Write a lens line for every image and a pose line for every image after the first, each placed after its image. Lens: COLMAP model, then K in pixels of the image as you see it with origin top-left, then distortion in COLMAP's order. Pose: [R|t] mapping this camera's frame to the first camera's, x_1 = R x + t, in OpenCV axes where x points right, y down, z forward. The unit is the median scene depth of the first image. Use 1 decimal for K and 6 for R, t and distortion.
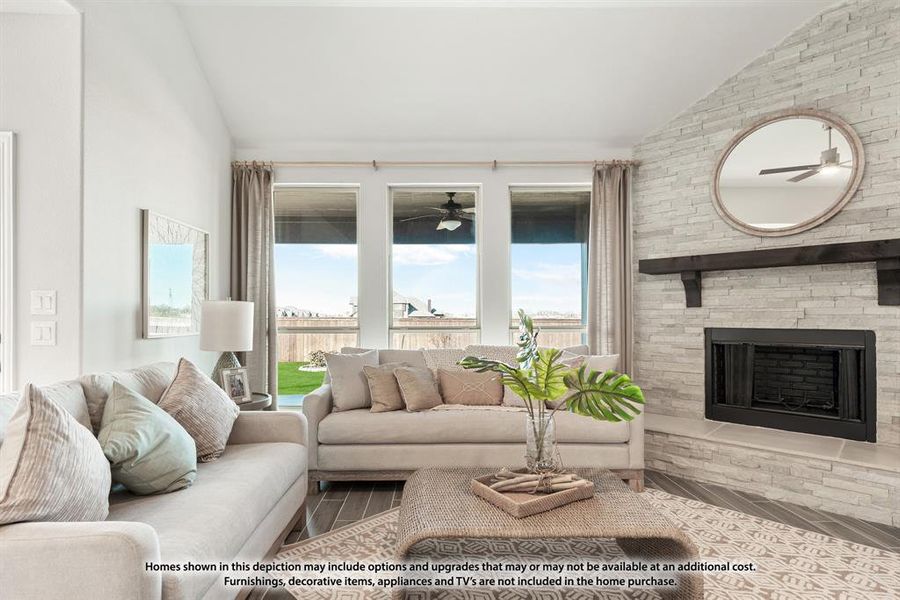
lens RADIAL K [[463.0, 0, 432.7], [0, 463.0, 311.9], [0, 0, 1]] dist [0.003222, -0.000786]
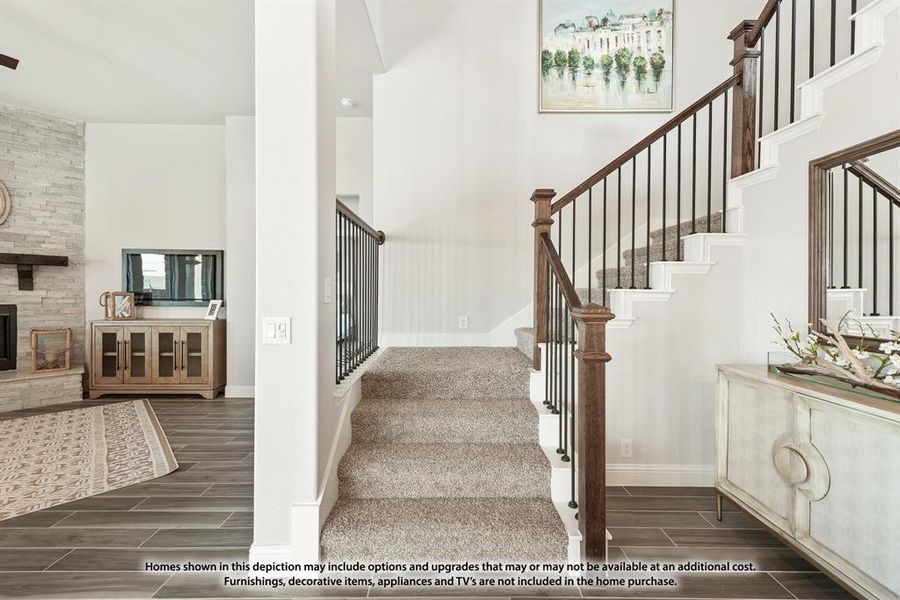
lens RADIAL K [[368.4, 0, 447.8], [0, 368.4, 292.7], [0, 0, 1]] dist [0.007627, -0.000390]
pose [[-0.008145, -0.005170, 0.999953, -0.407952], [-0.015566, 0.999866, 0.005043, -0.033026], [-0.999846, -0.015524, -0.008224, -0.544961]]
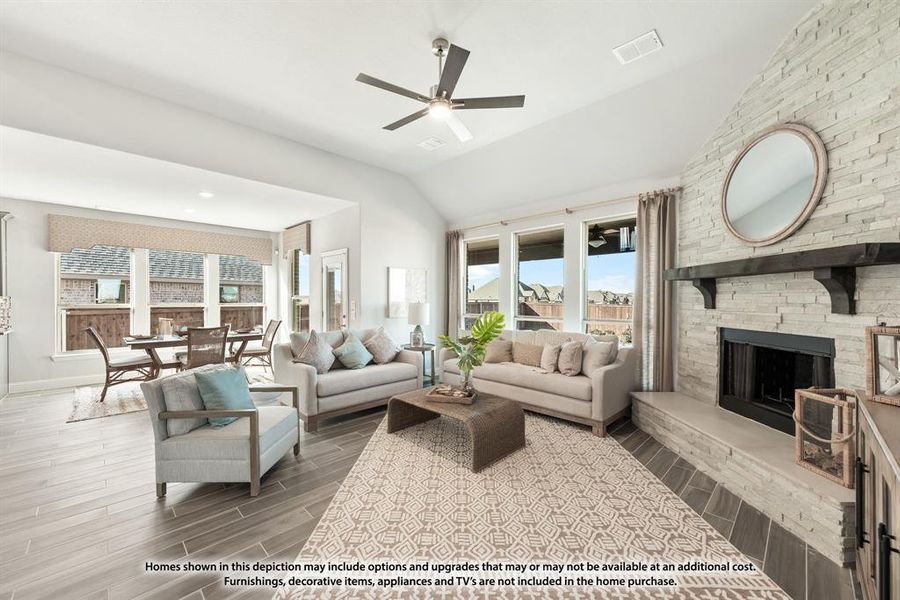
lens RADIAL K [[358.5, 0, 450.0], [0, 358.5, 300.0], [0, 0, 1]] dist [0.008770, -0.000027]
pose [[0.700784, 0.004279, -0.713360, 0.848689], [0.001811, 0.999968, 0.007777, -0.045829], [0.713371, -0.006741, 0.700754, -0.110251]]
